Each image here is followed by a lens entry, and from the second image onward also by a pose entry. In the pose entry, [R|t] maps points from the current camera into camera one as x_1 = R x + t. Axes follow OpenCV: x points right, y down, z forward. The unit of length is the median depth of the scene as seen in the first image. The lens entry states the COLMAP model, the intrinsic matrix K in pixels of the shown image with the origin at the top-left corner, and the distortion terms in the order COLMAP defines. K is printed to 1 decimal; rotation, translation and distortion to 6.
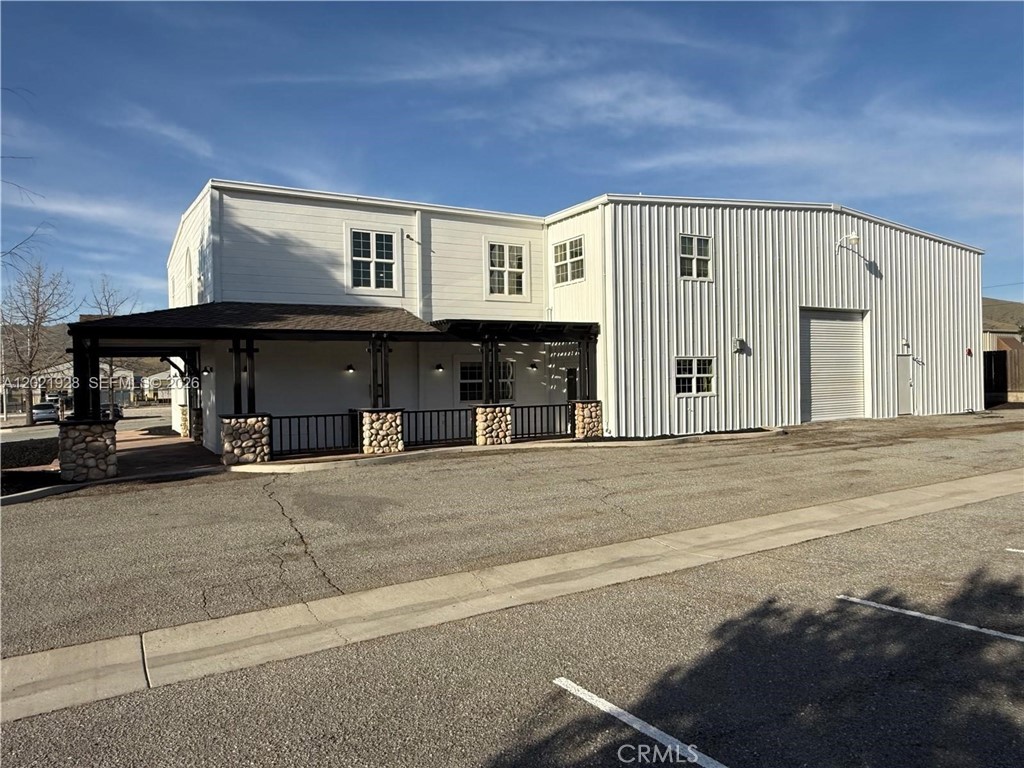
lens RADIAL K [[686.9, 0, 512.0], [0, 686.9, 384.0], [0, 0, 1]] dist [-0.001098, -0.000296]
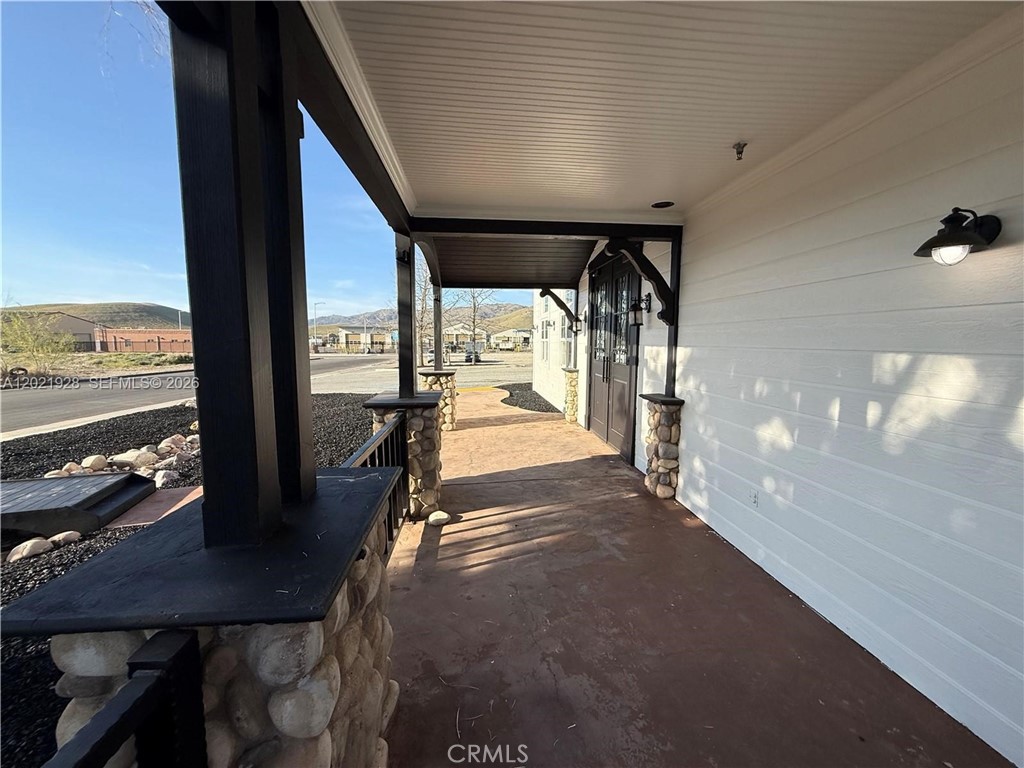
lens RADIAL K [[408.5, 0, 509.1], [0, 408.5, 384.7], [0, 0, 1]] dist [0.011427, 0.000173]
pose [[0.901868, 0.076831, -0.425126, -0.307553], [-0.033155, 0.993466, 0.109208, 0.005204], [0.430738, -0.084396, 0.898522, 0.535146]]
